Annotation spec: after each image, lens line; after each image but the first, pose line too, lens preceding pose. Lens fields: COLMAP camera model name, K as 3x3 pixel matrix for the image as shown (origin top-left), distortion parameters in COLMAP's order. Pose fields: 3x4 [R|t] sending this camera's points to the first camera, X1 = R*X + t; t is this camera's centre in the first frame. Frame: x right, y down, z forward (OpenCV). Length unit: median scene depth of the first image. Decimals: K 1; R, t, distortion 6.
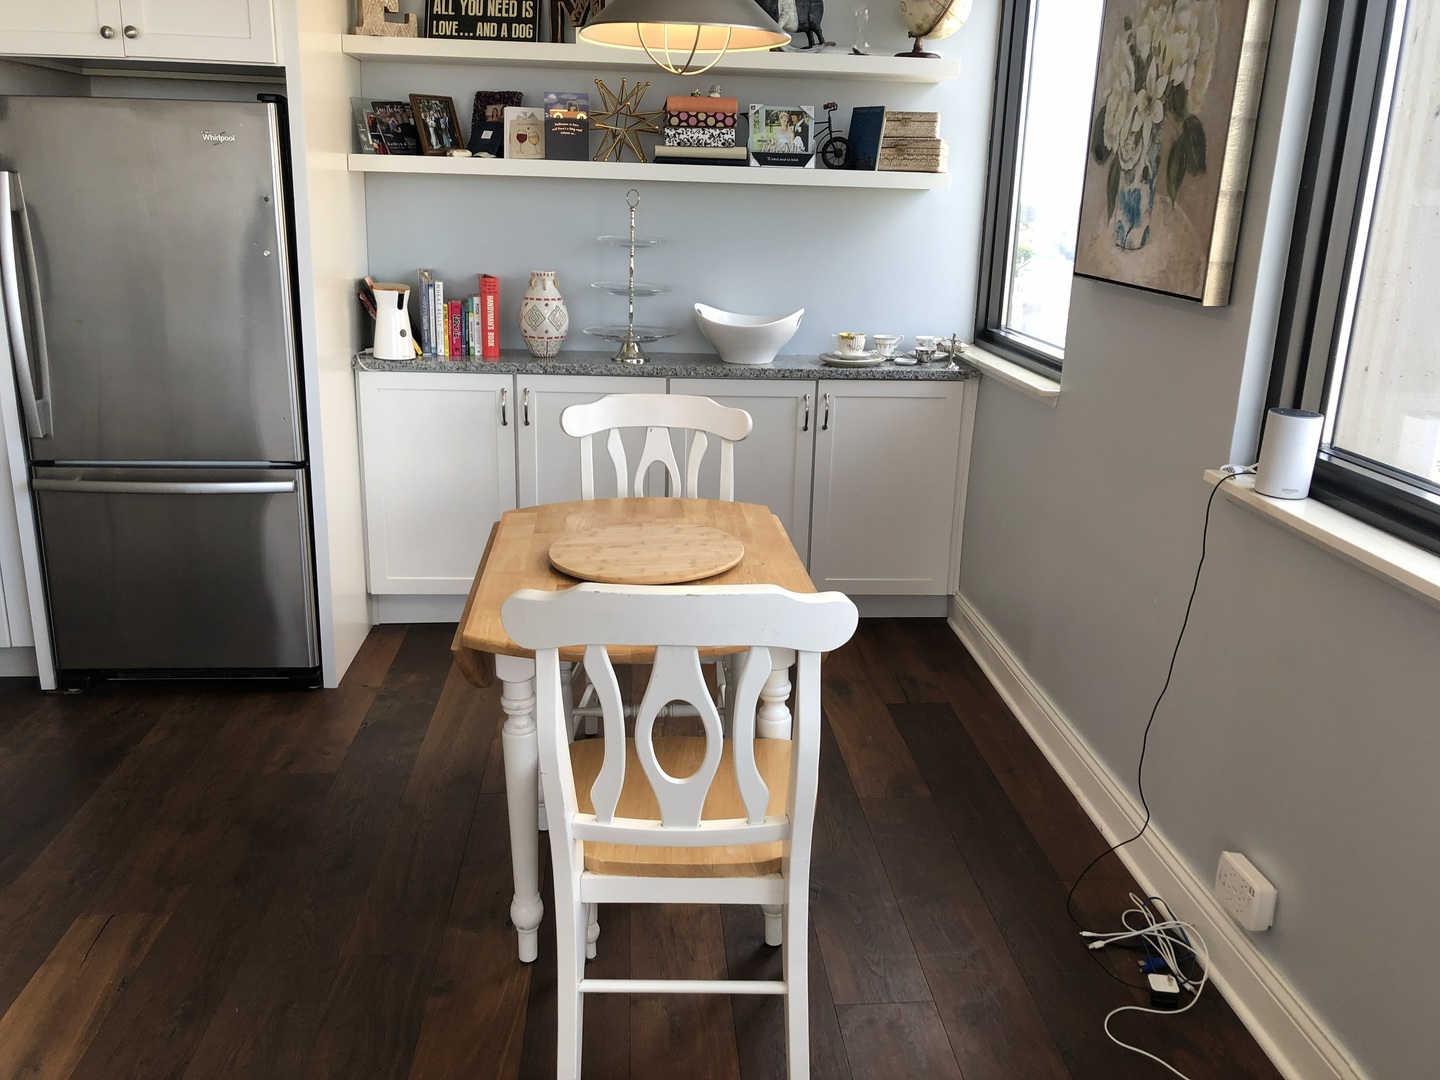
lens RADIAL K [[1165.3, 0, 723.6], [0, 1165.3, 531.7], [0, 0, 1]] dist [0.000518, 0.001205]
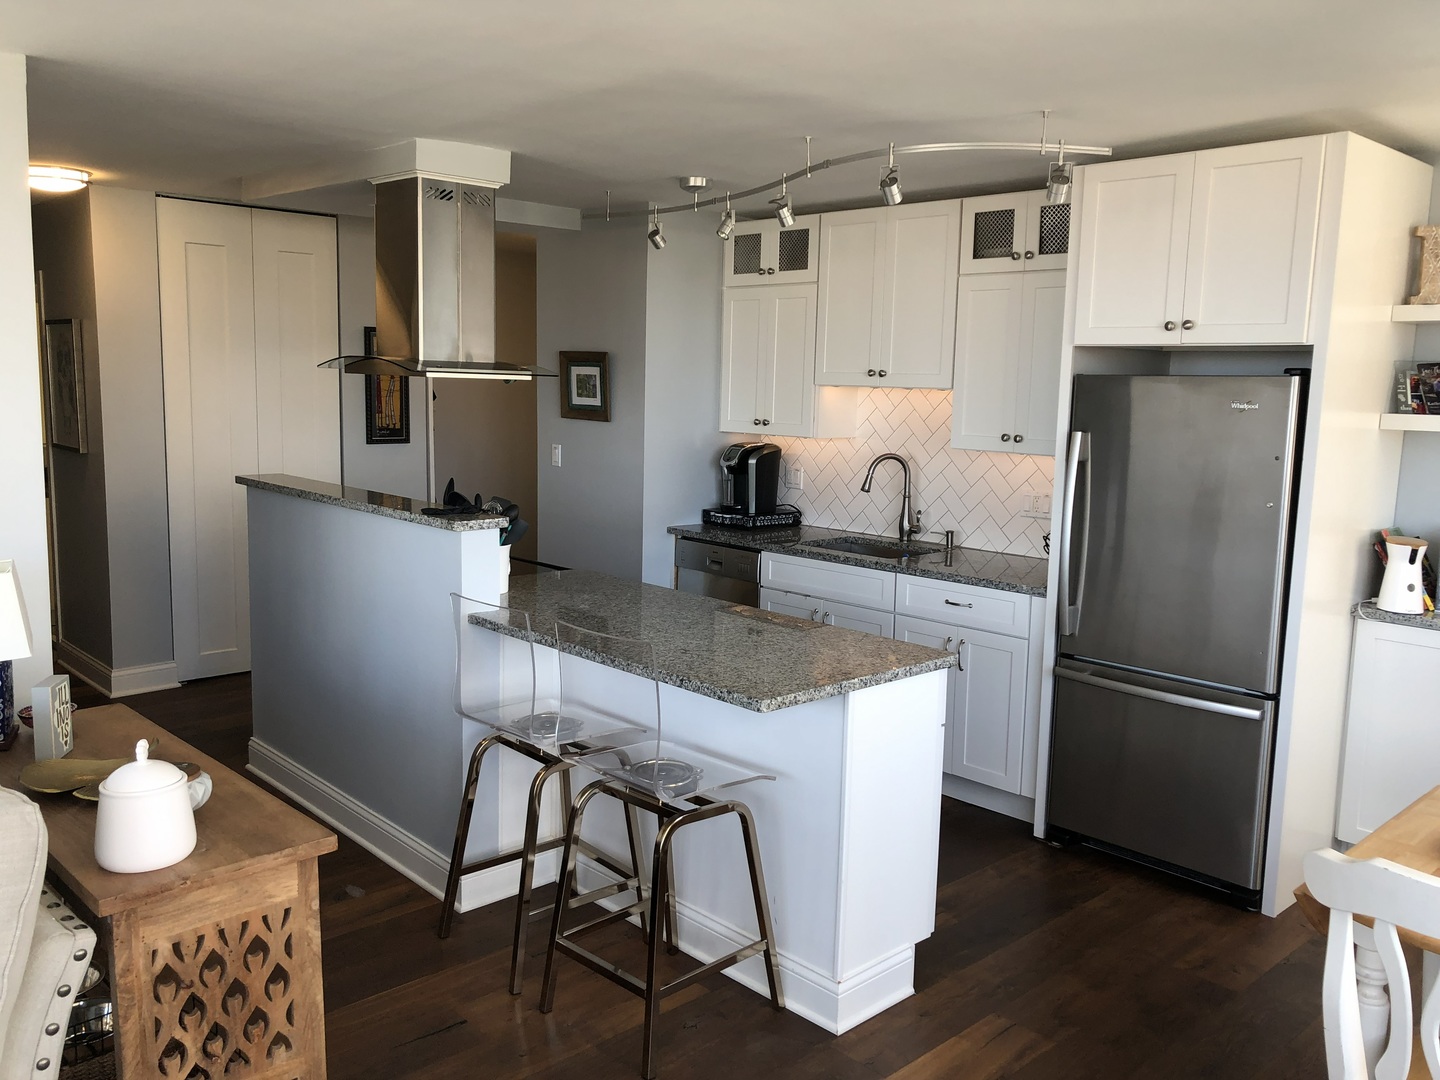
lens RADIAL K [[1213.7, 0, 678.0], [0, 1213.7, 540.4], [0, 0, 1]] dist [-0.008170, 0.007982]
pose [[0.579699, 0.090747, -0.809762, 0.205062], [-0.220937, 0.974056, -0.049007, -0.022125], [0.784306, 0.207315, 0.584709, -0.106280]]
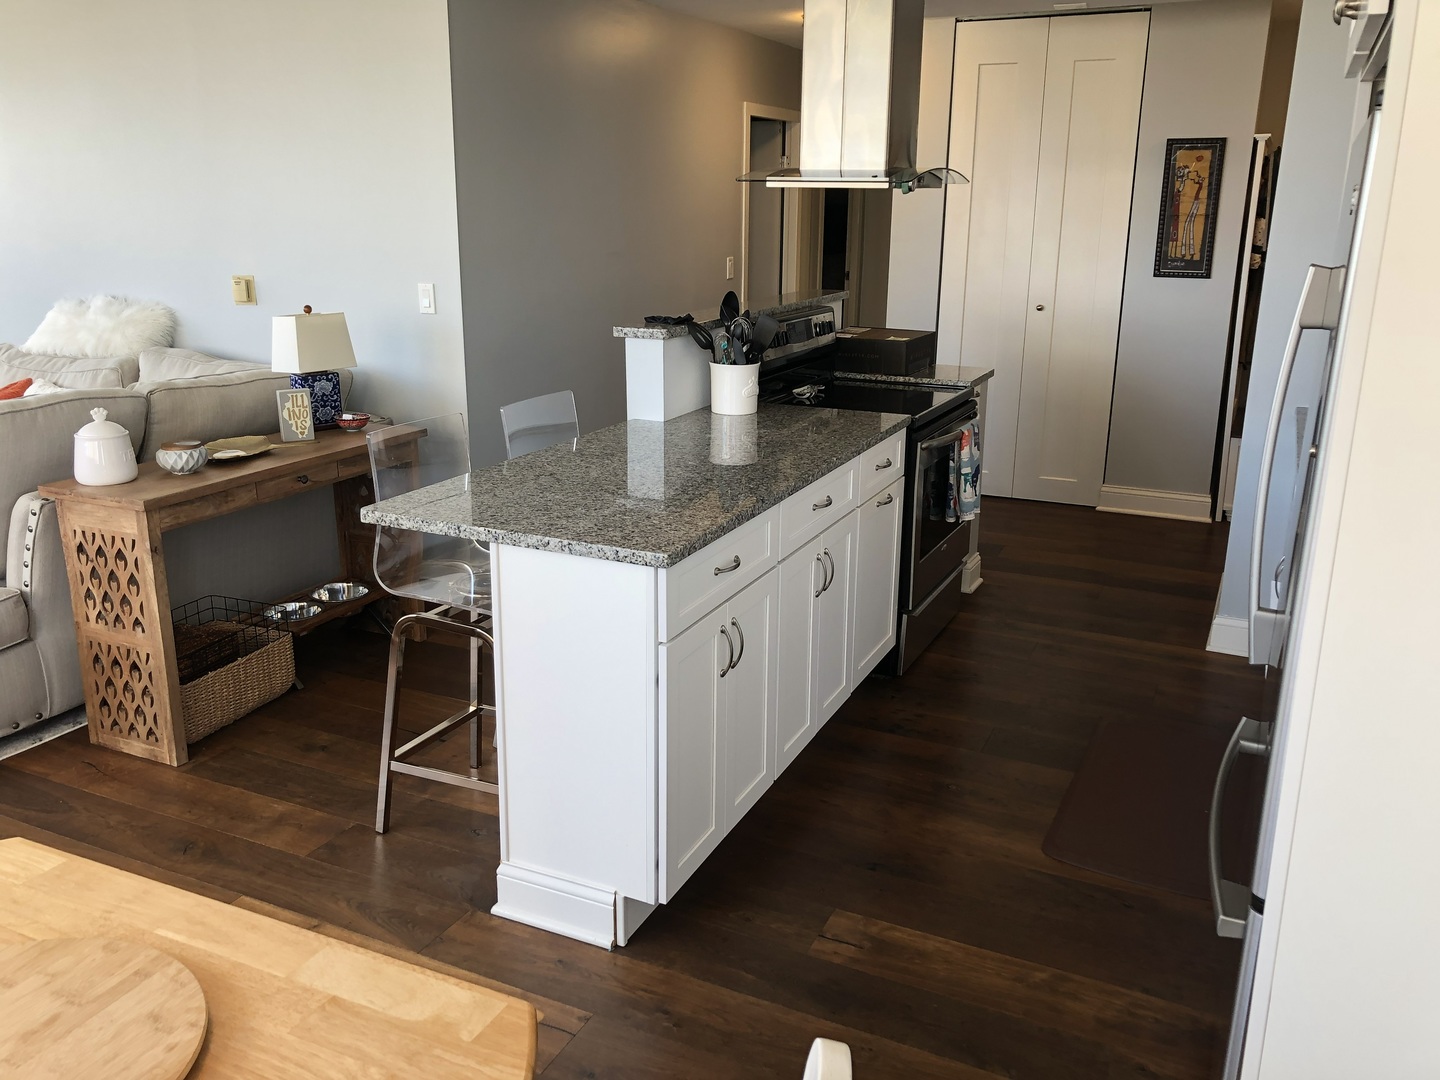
lens RADIAL K [[1190.7, 0, 684.0], [0, 1190.7, 504.5], [0, 0, 1]] dist [0.008561, 0.004446]
pose [[-0.538641, 0.177770, -0.823568, 0.119721], [-0.254585, 0.897454, 0.360226, -0.305839], [0.803152, 0.403700, -0.438148, 0.940910]]
